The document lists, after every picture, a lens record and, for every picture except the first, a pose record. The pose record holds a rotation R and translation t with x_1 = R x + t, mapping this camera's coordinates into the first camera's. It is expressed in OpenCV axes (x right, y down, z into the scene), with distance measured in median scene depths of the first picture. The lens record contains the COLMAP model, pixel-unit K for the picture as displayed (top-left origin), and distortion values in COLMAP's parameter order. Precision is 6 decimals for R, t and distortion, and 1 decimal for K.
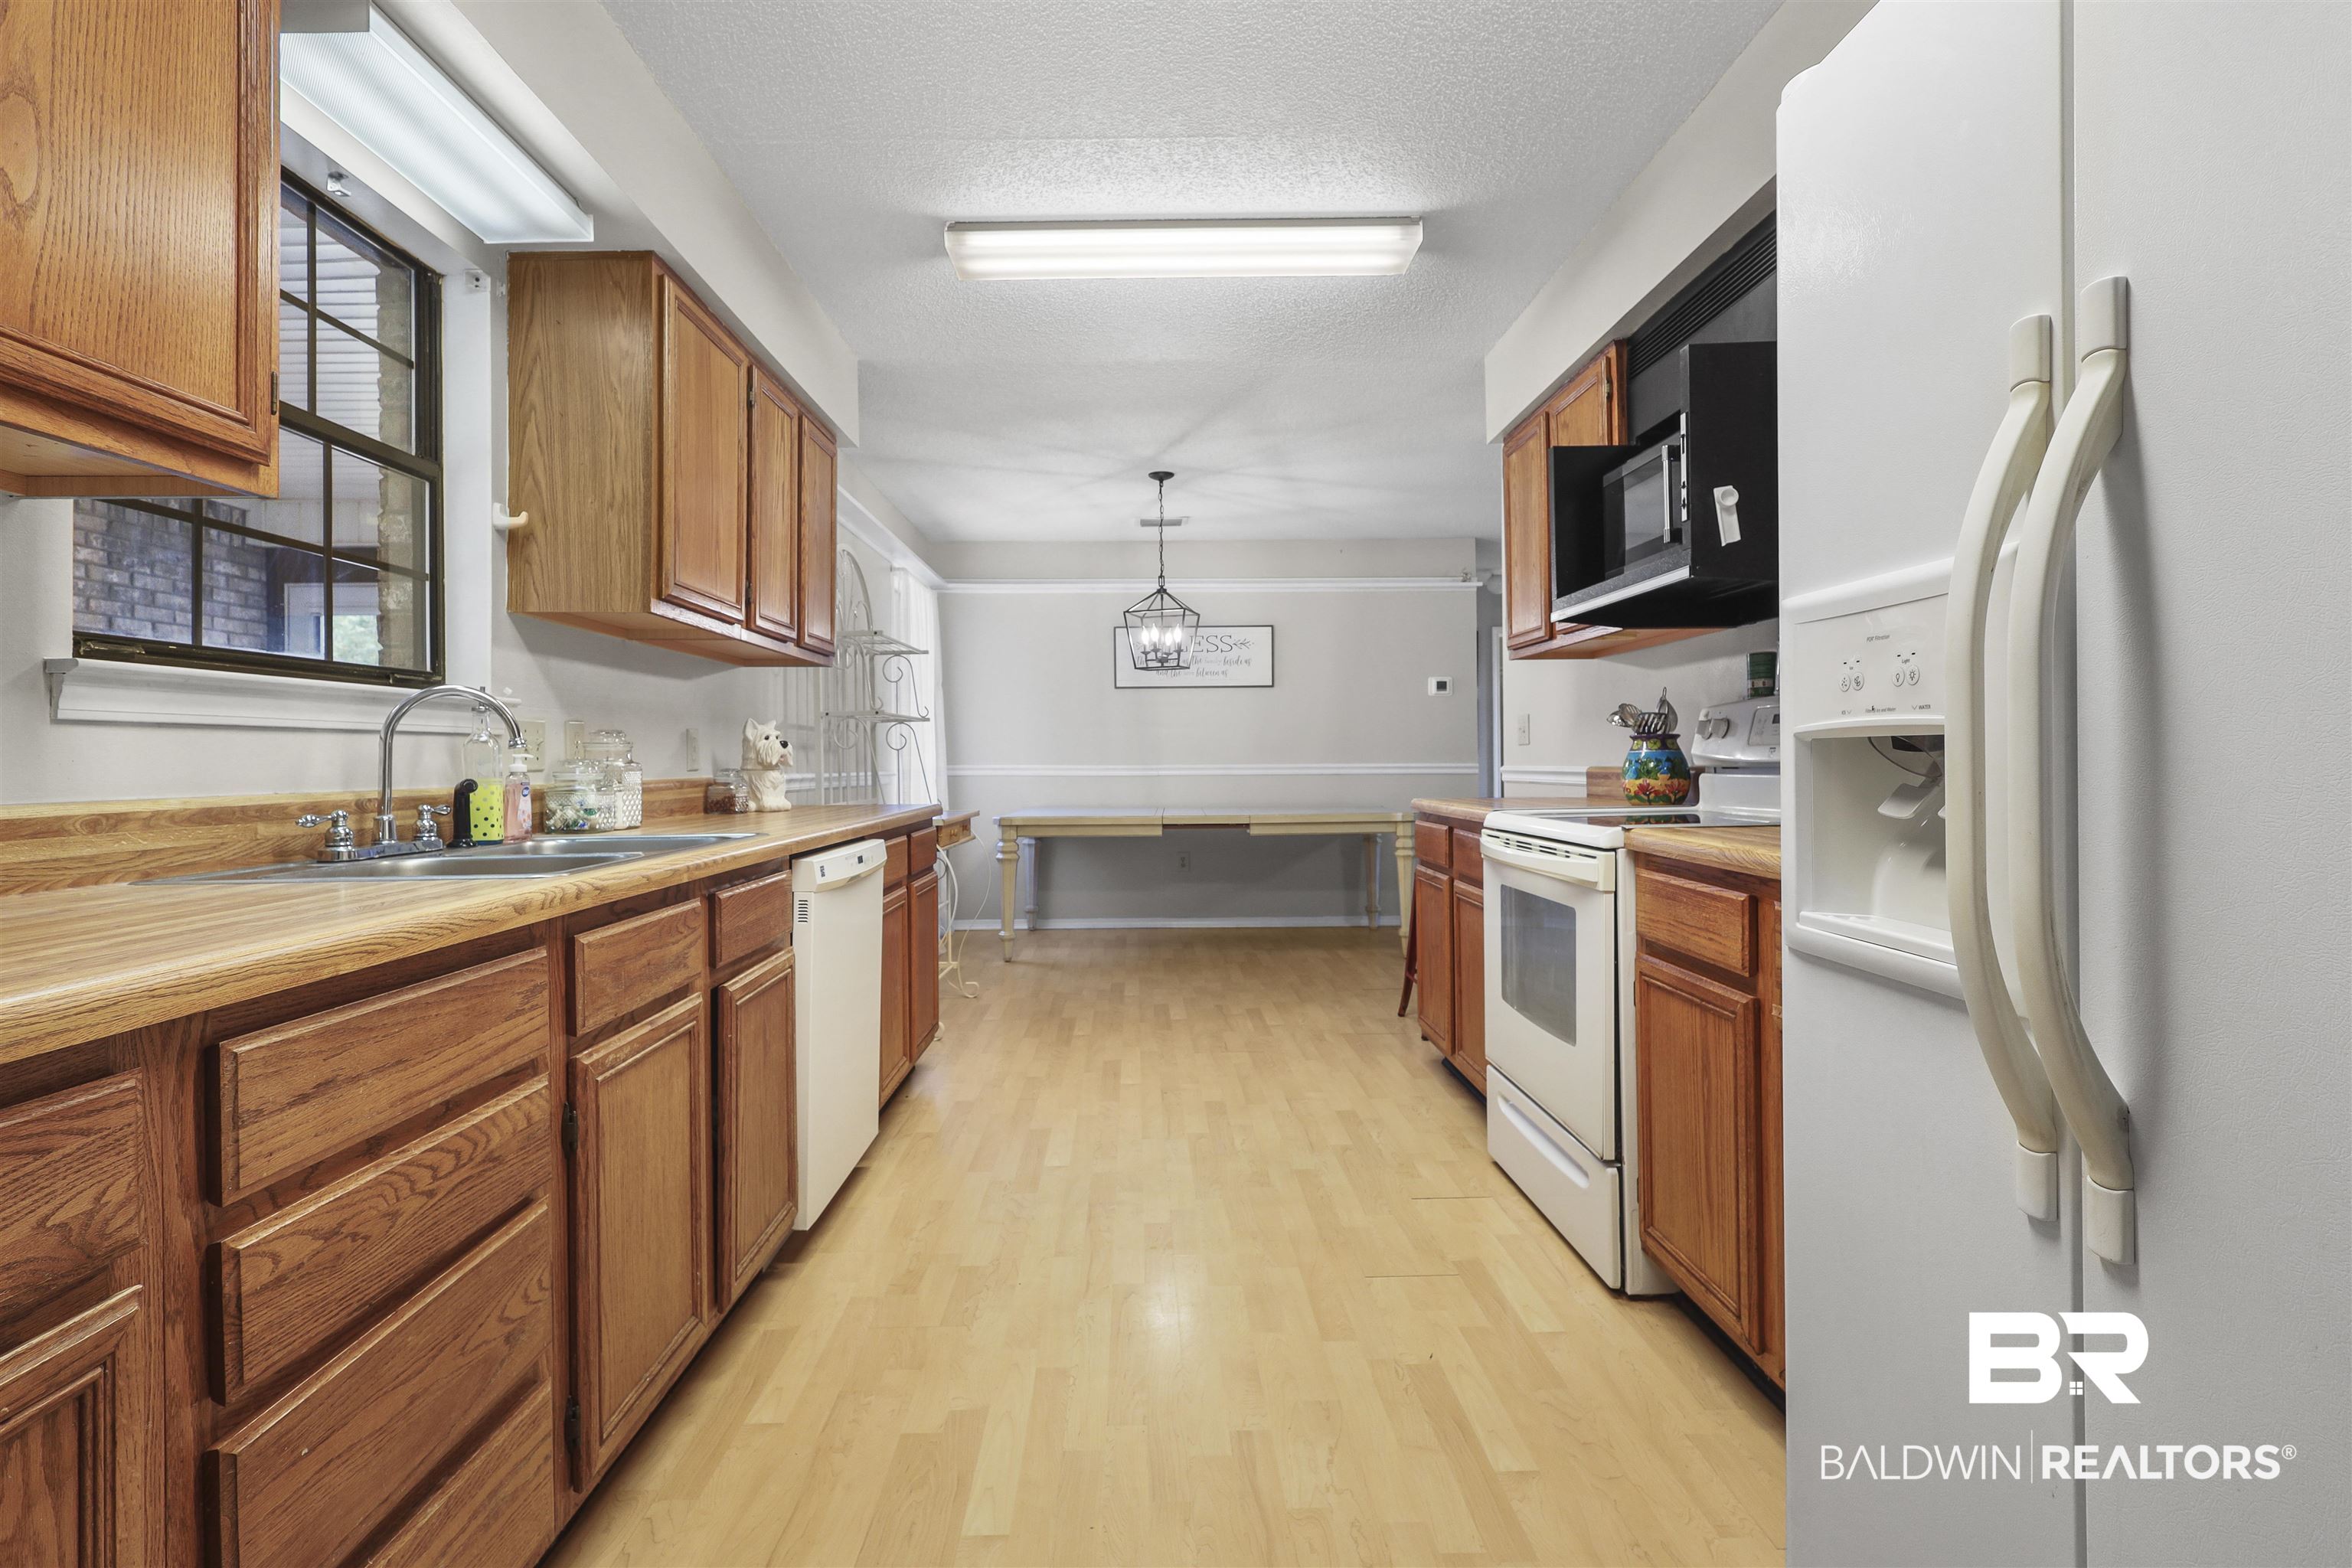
lens RADIAL K [[1076.8, 0, 1170.8], [0, 1076.8, 750.4], [0, 0, 1]] dist [-0.000178, 0.000024]
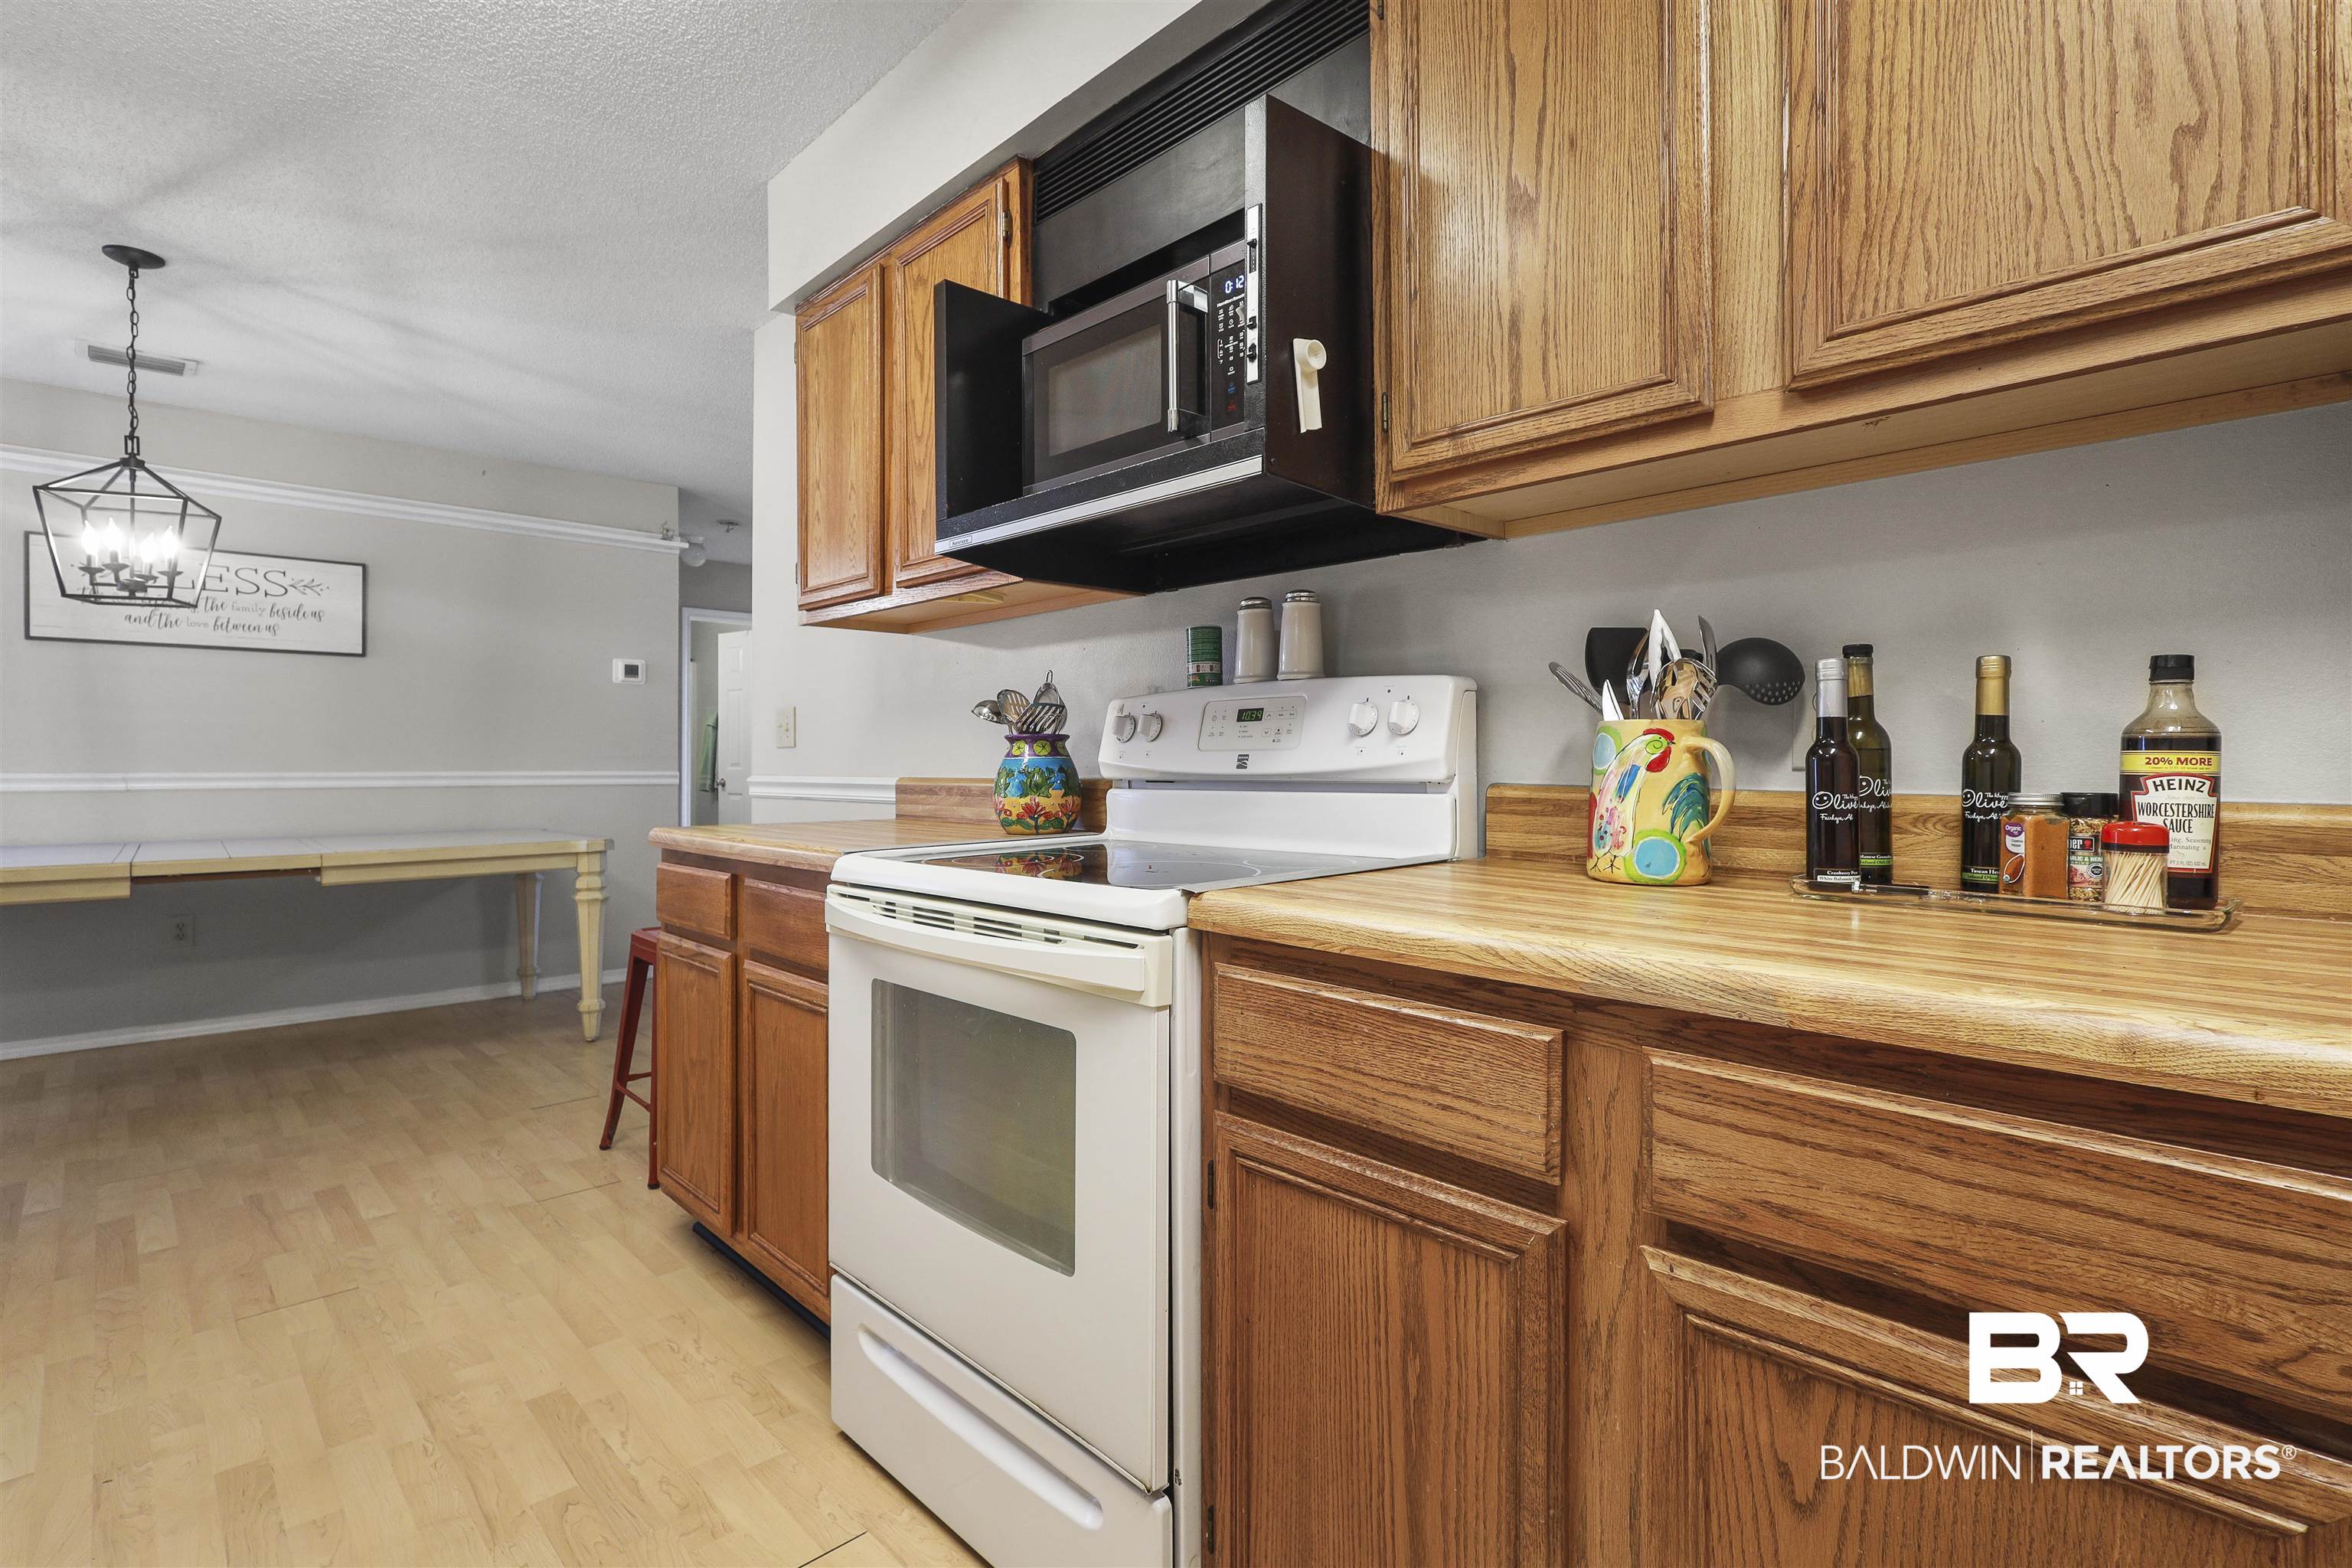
lens RADIAL K [[1117.0, 0, 1169.2], [0, 1117.0, 757.1], [0, 0, 1]] dist [-0.000077, -0.000063]
pose [[0.744903, 0.010544, 0.667090, 0.013696], [-0.010767, 0.999935, -0.003783, 0.002155], [-0.667086, -0.004365, 0.744968, 0.387052]]
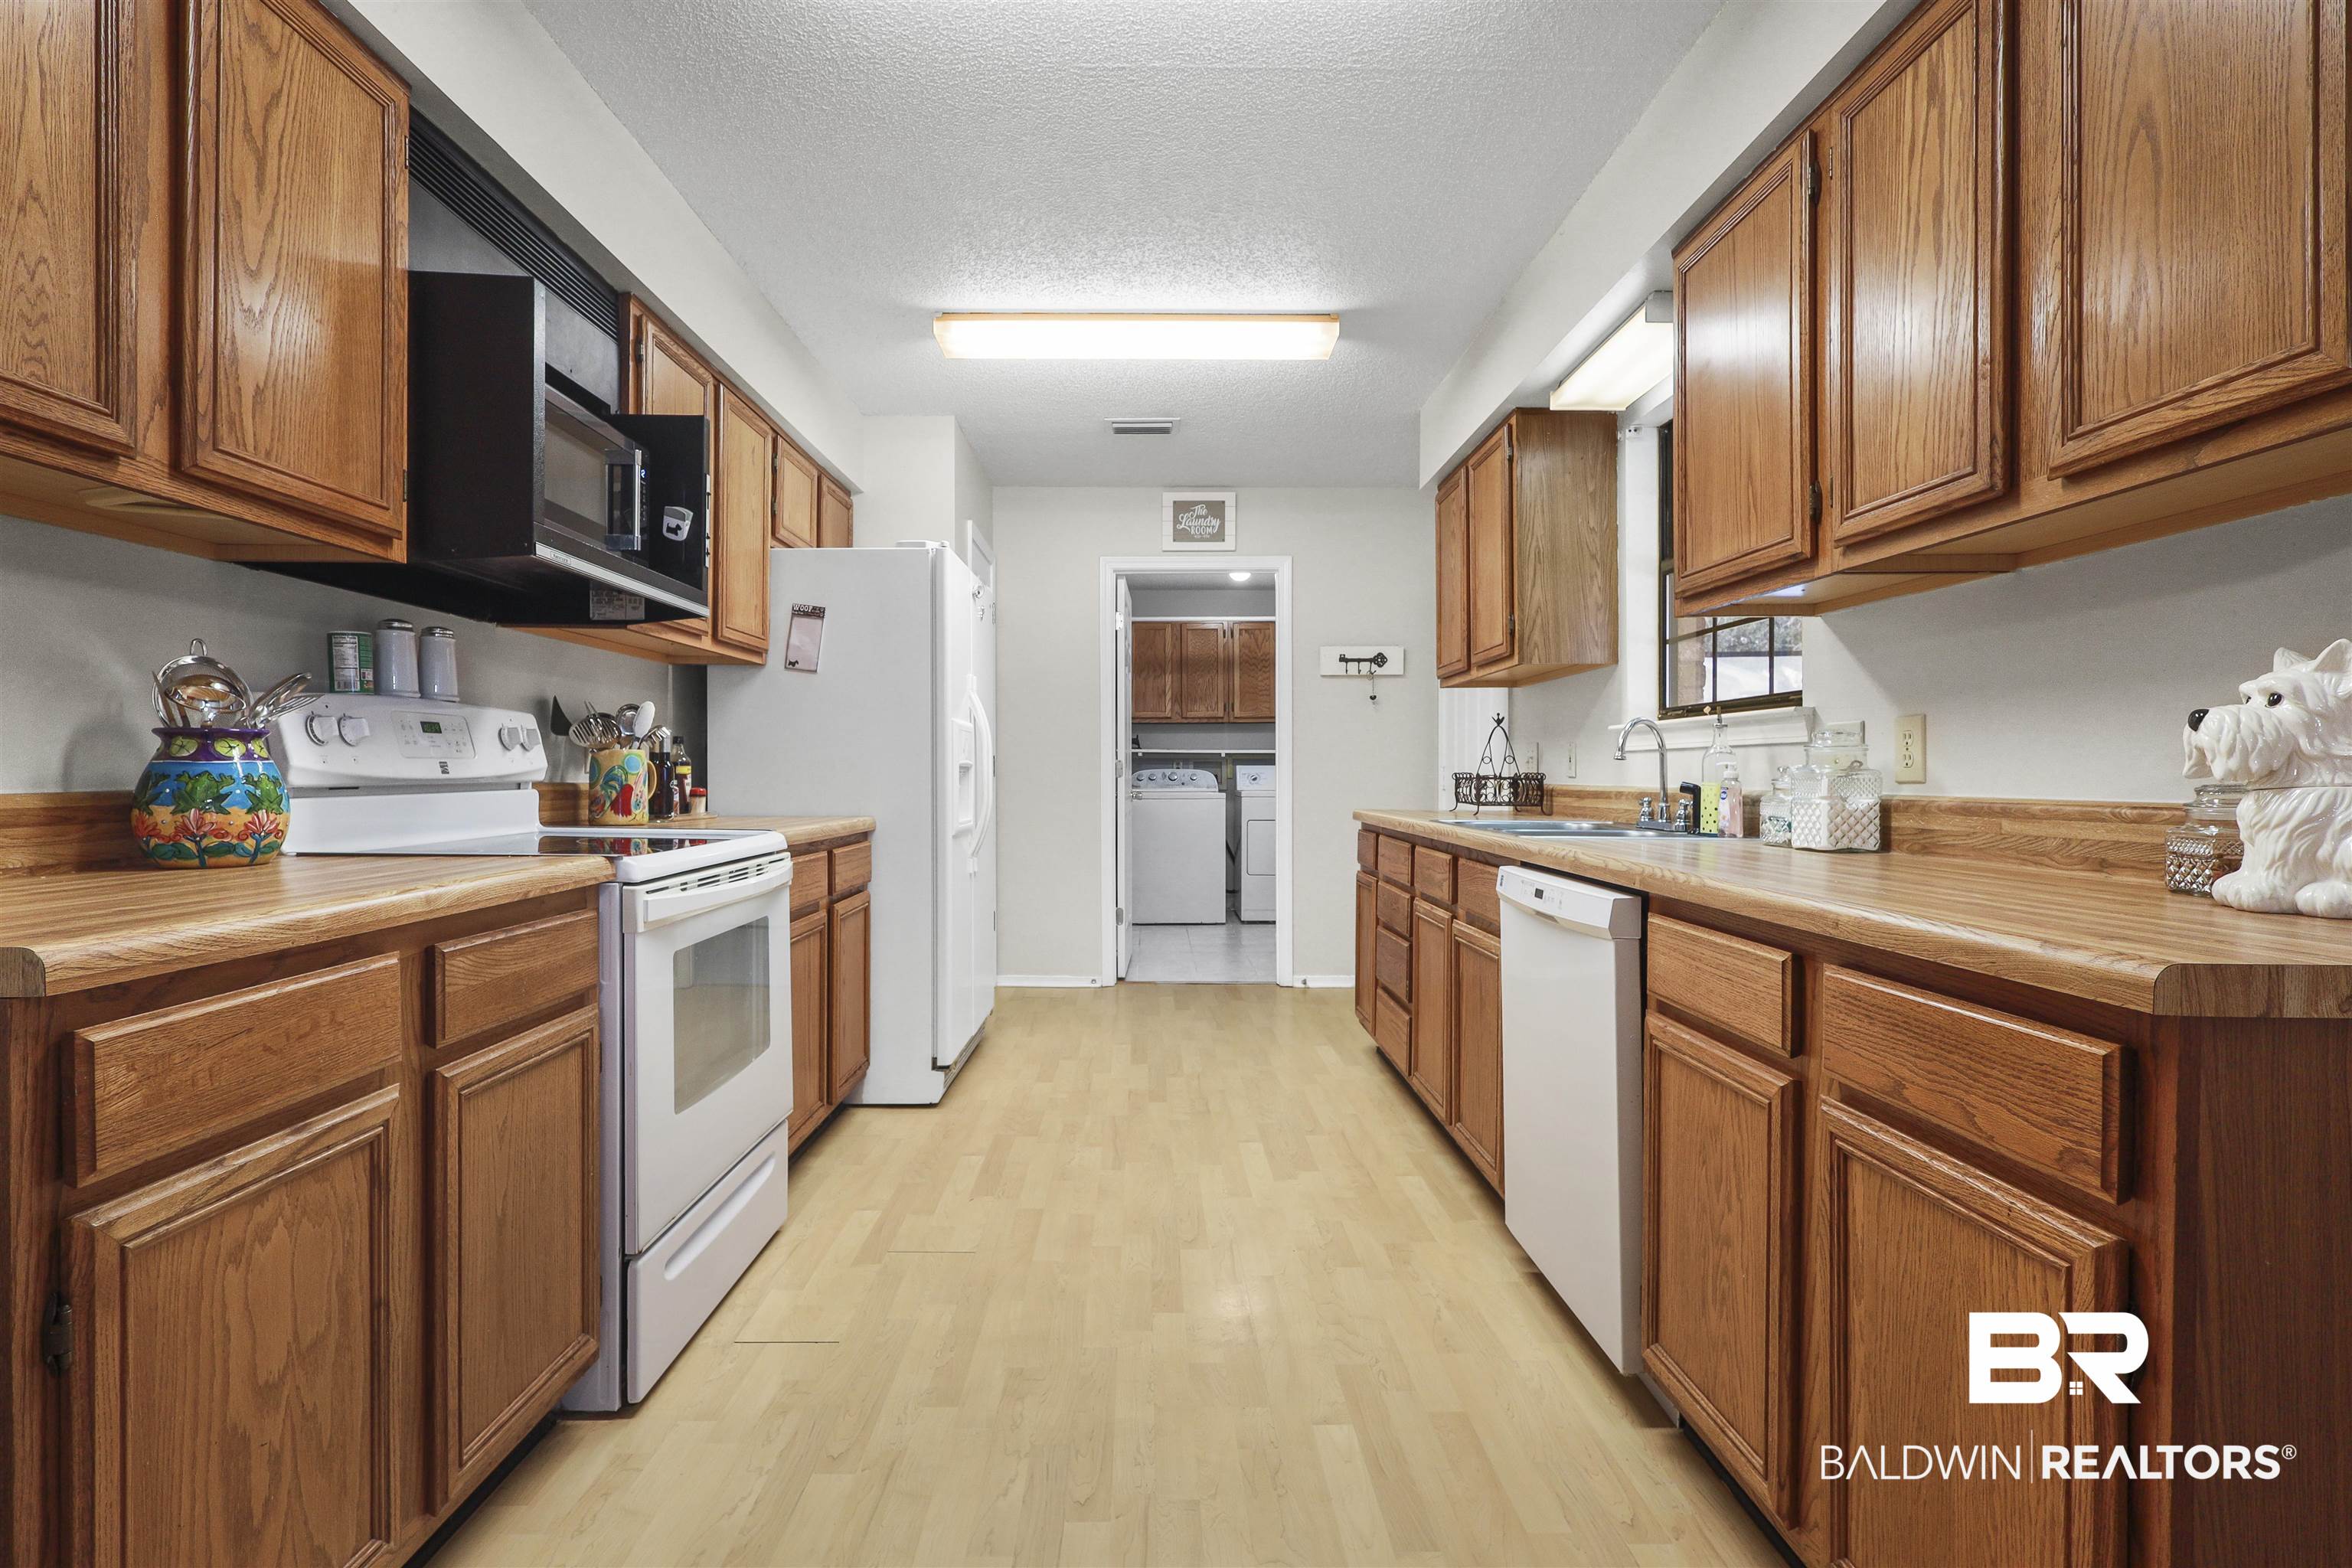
lens RADIAL K [[1094.1, 0, 1158.9], [0, 1094.1, 778.7], [0, 0, 1]] dist [-0.000716, 0.000146]
pose [[-0.999817, 0.007572, 0.017556, -0.019192], [0.007545, 0.999970, -0.001645, 0.013653], [-0.017568, -0.001512, -0.999845, 1.538683]]
